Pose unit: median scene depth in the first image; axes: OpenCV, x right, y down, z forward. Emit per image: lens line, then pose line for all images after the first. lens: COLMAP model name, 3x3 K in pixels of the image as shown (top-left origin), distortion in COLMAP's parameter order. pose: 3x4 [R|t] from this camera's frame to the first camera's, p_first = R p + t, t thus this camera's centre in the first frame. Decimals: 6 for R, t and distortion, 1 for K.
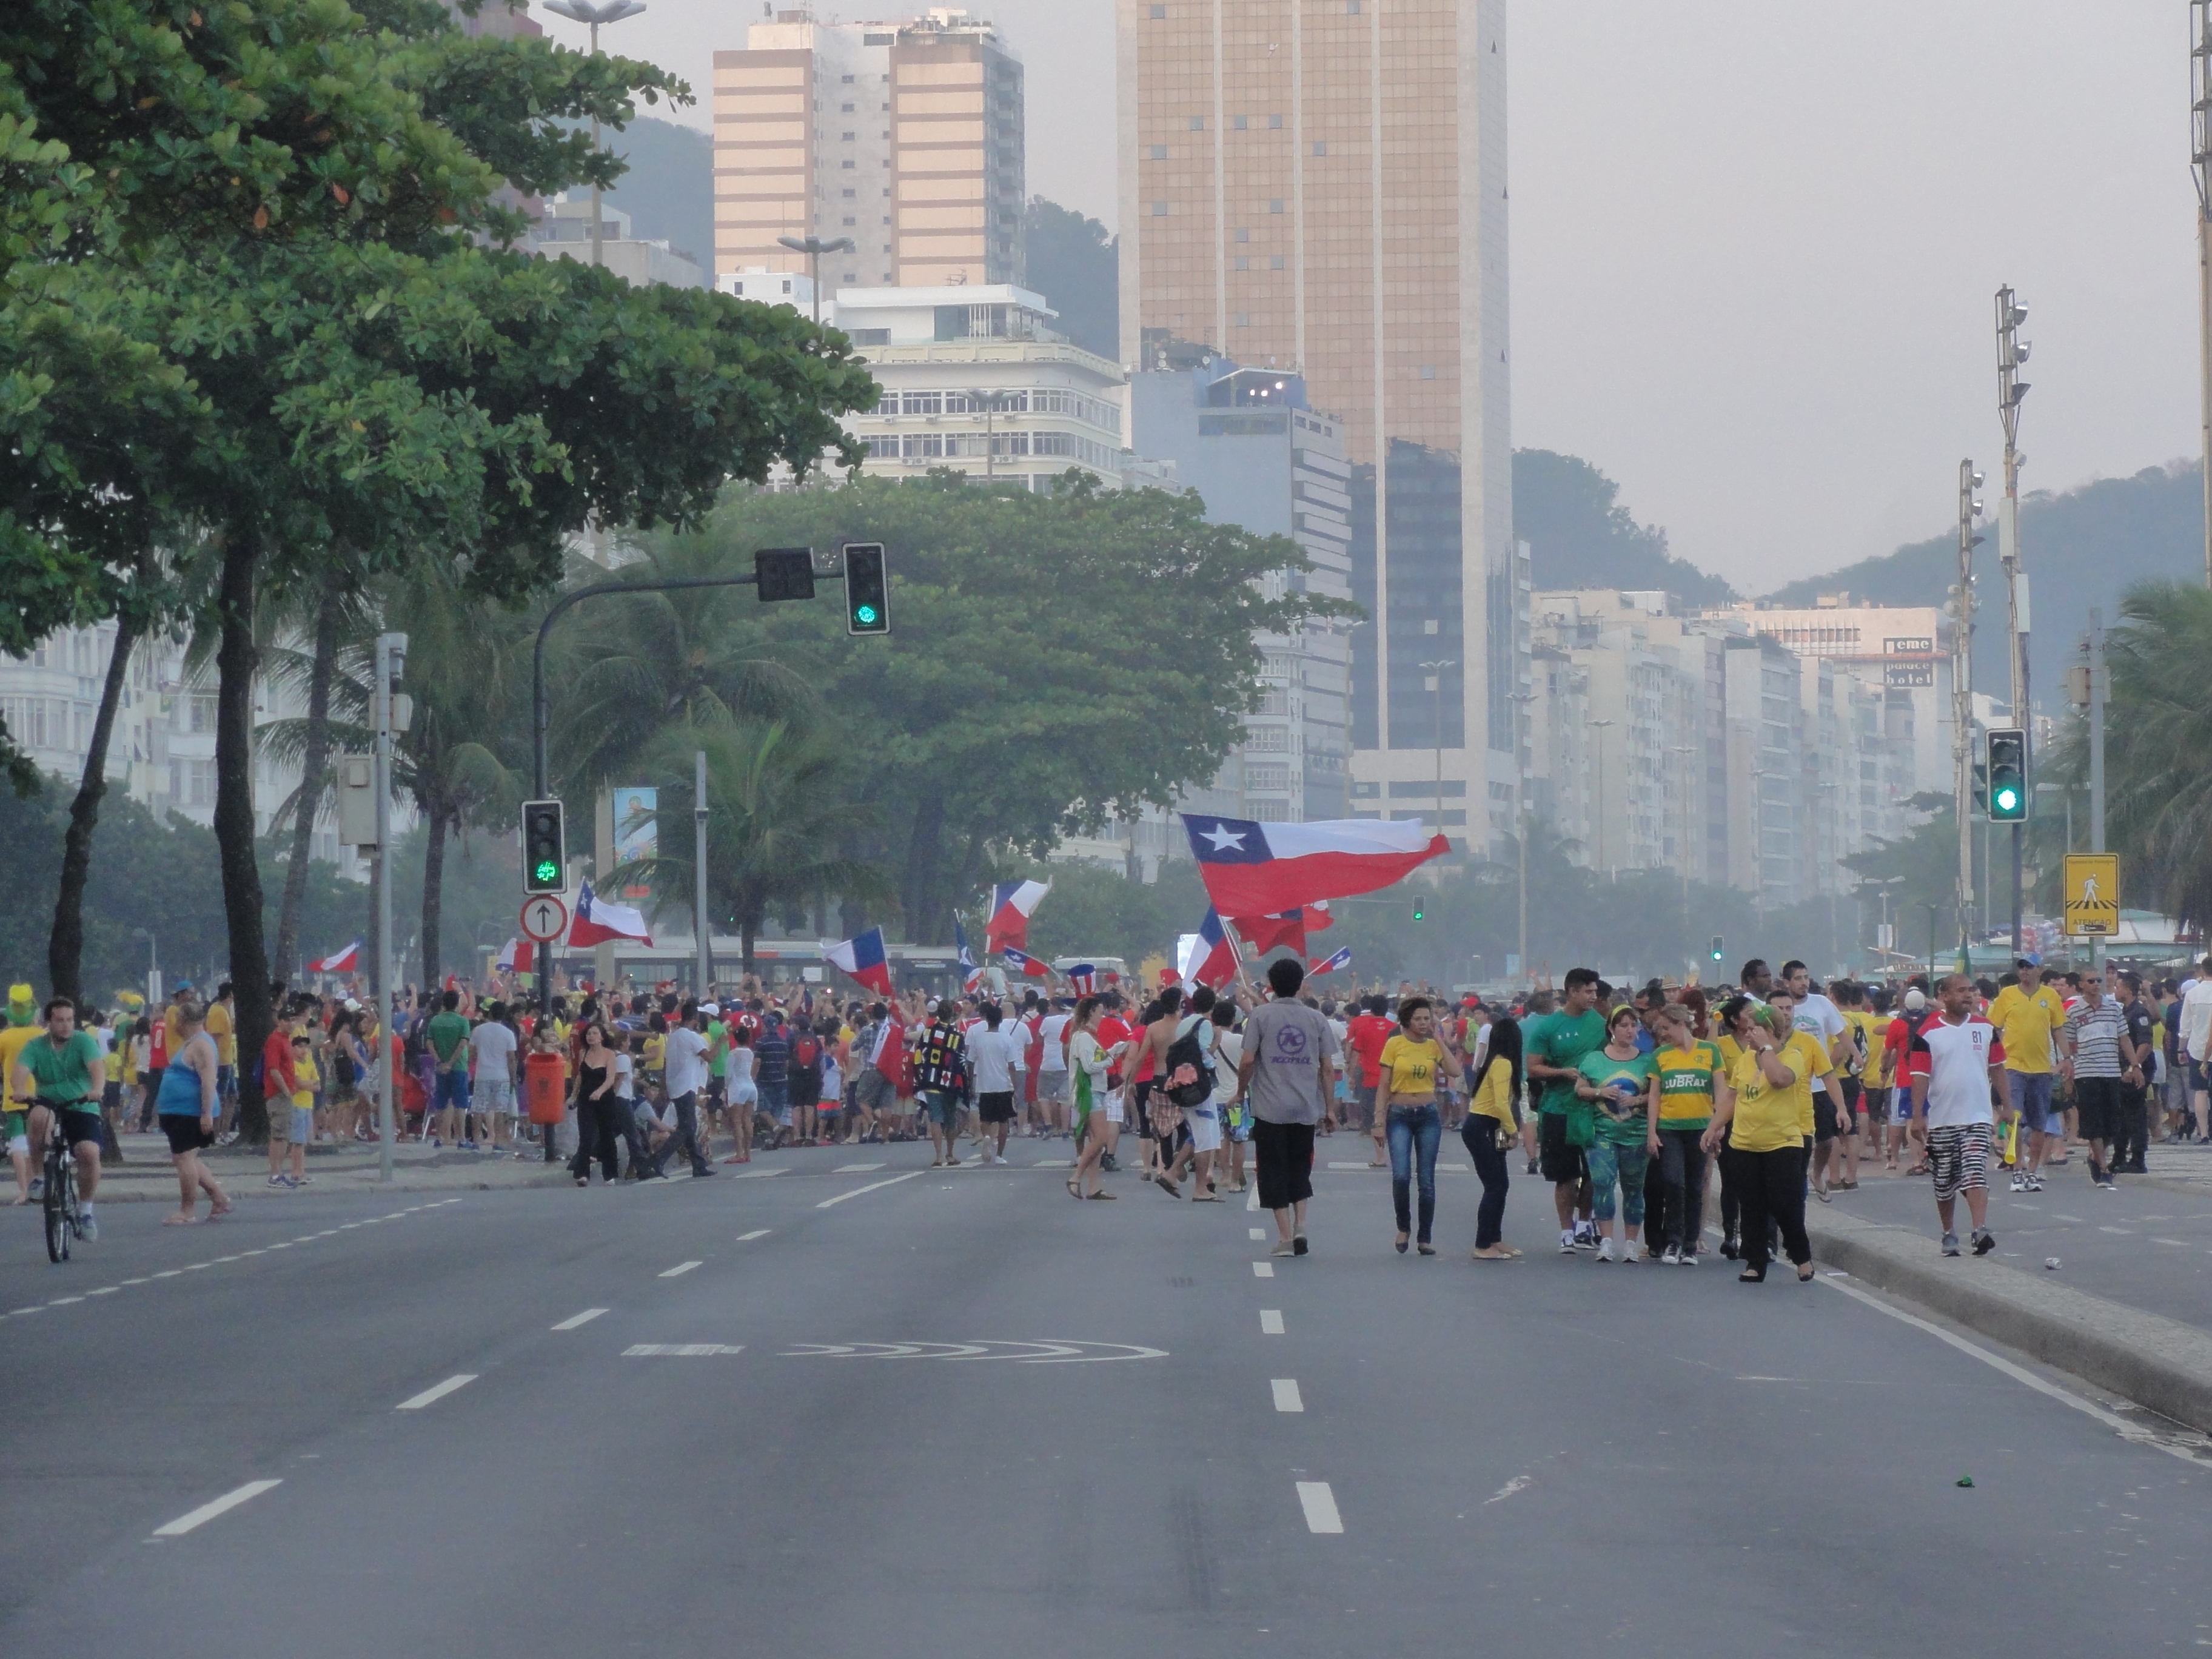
lens RADIAL K [[11728.9, 0, 1106.0], [0, 11728.9, 829.5], [0, 0, 1]] dist [0.009138, 3.586412]
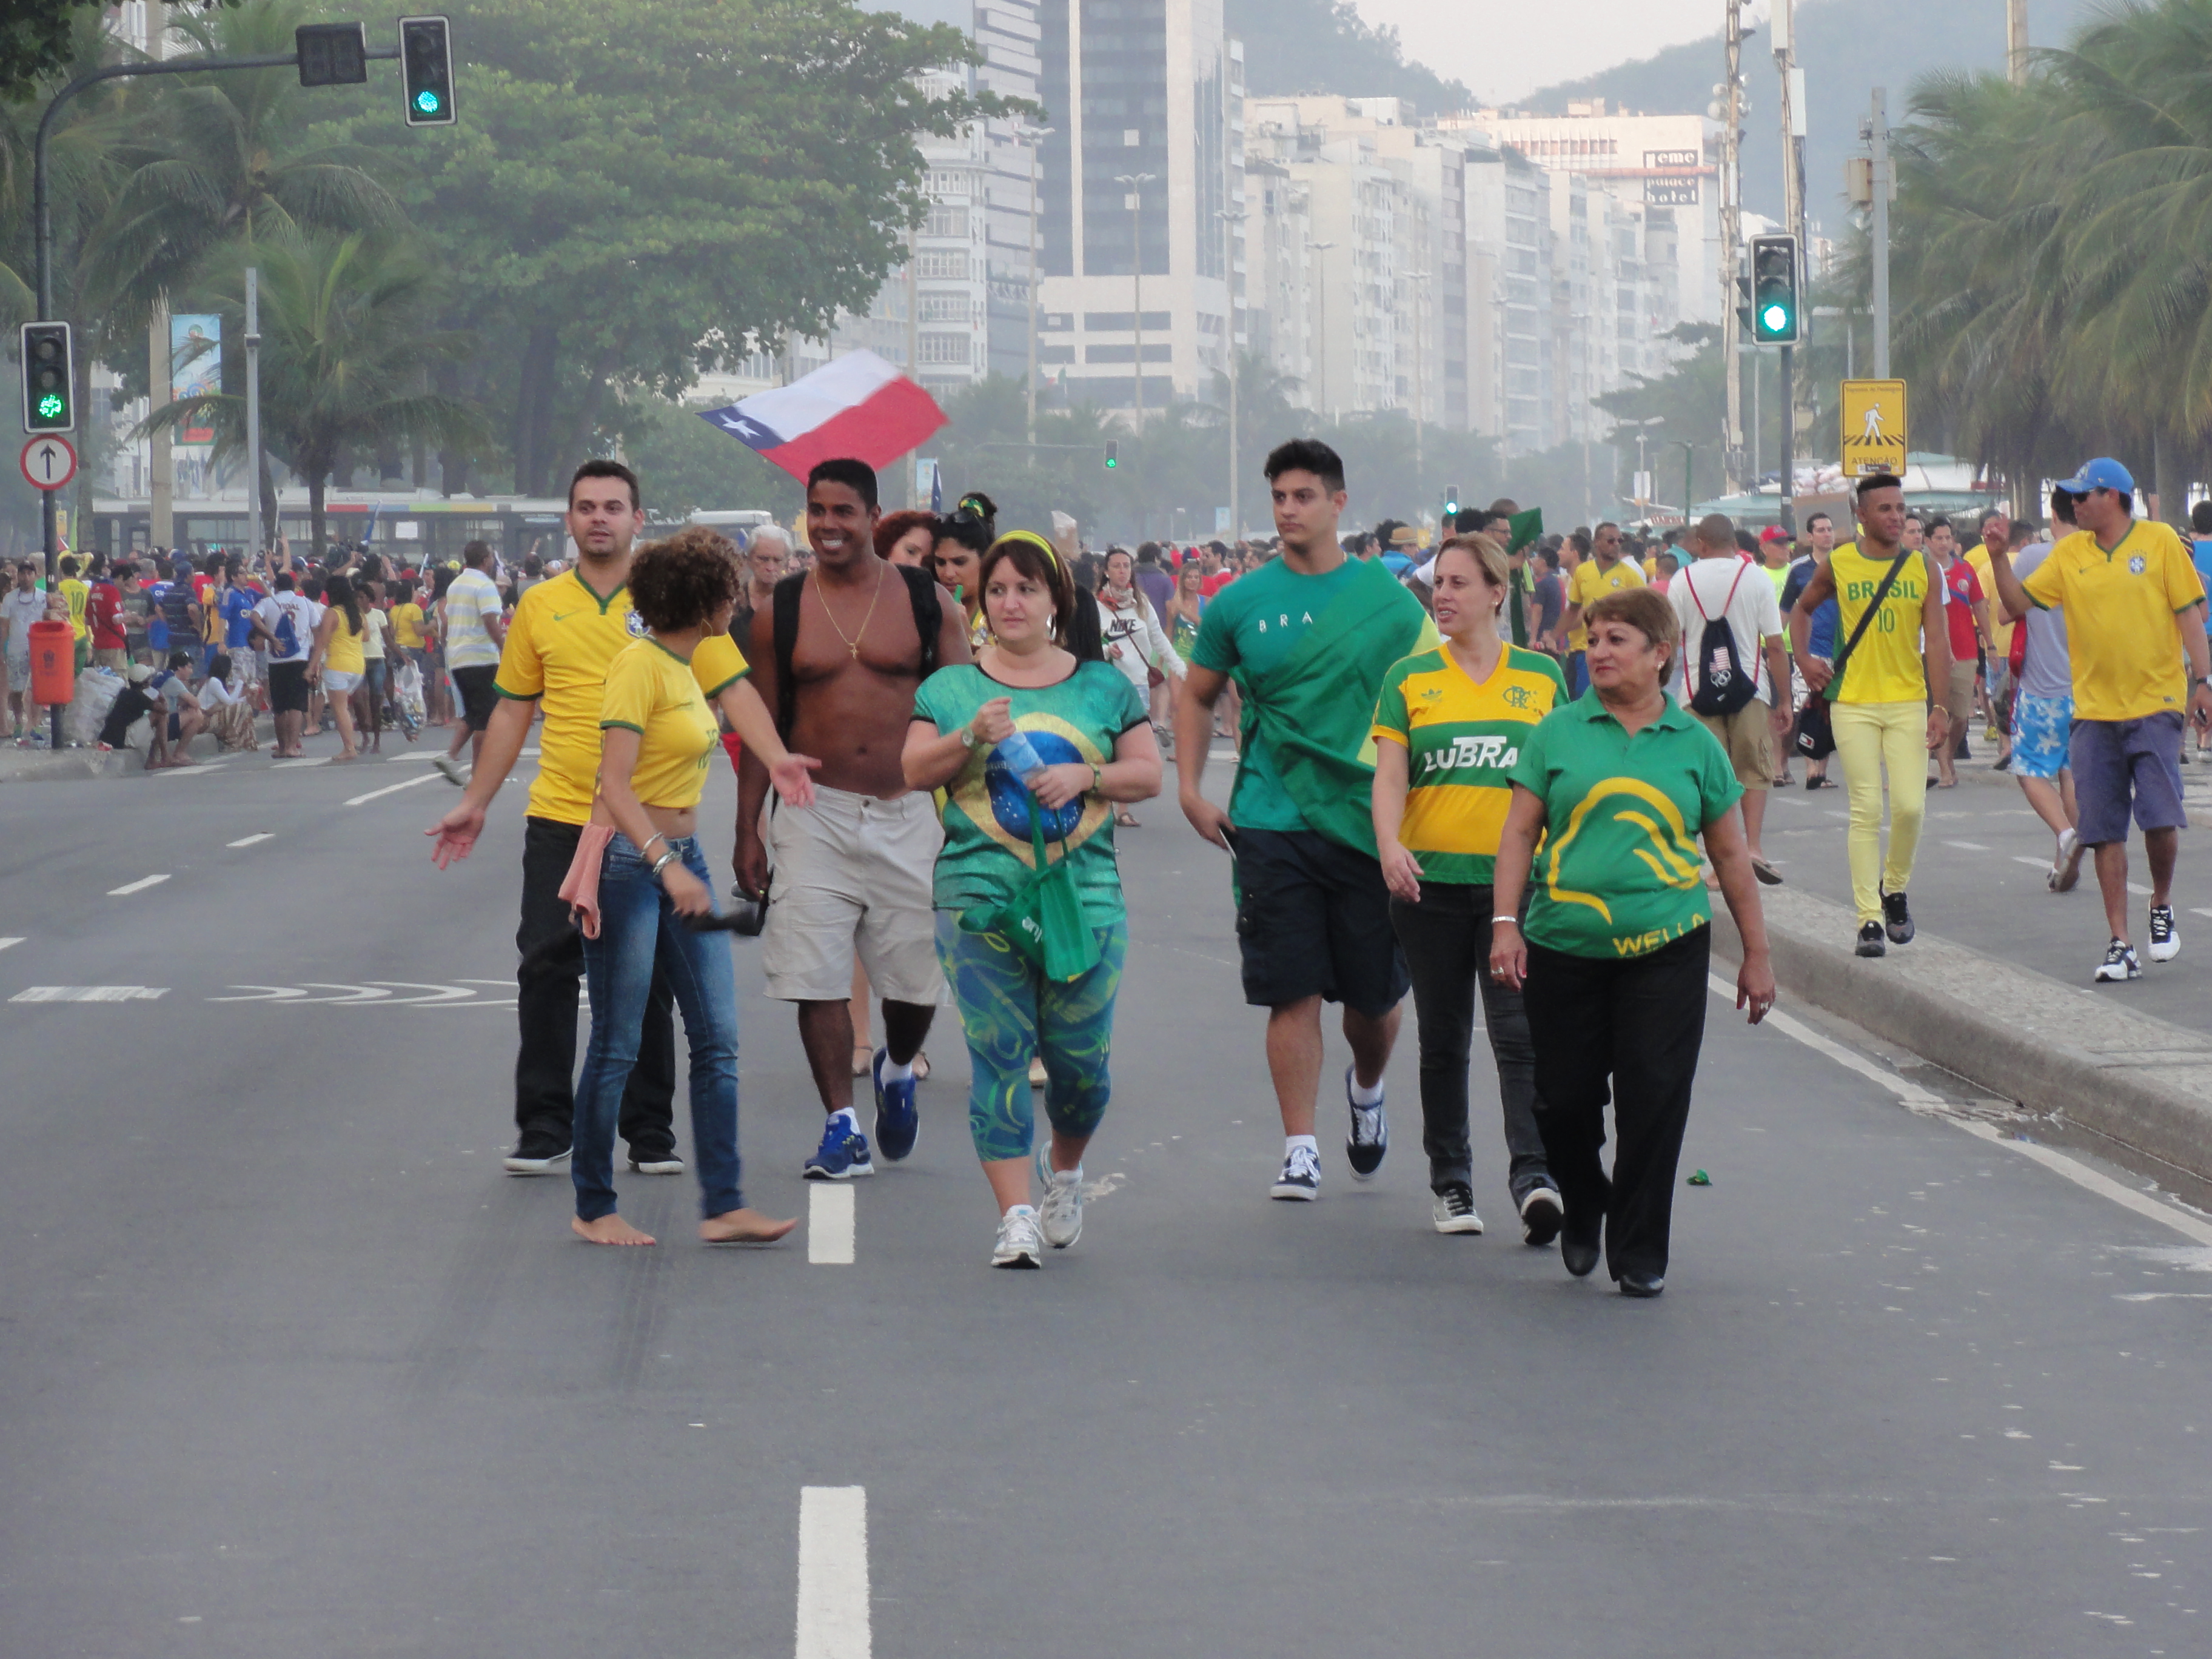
lens RADIAL K [[10887.6, 0, 1106.0], [0, 10887.6, 829.5], [0, 0, 1]] dist [-0.266580, 15.065881]
pose [[0.999926, -0.002363, 0.011907, 0.016804], [0.001910, 0.999282, 0.037835, 0.004014], [-0.011987, -0.037810, 0.999213, 0.188835]]
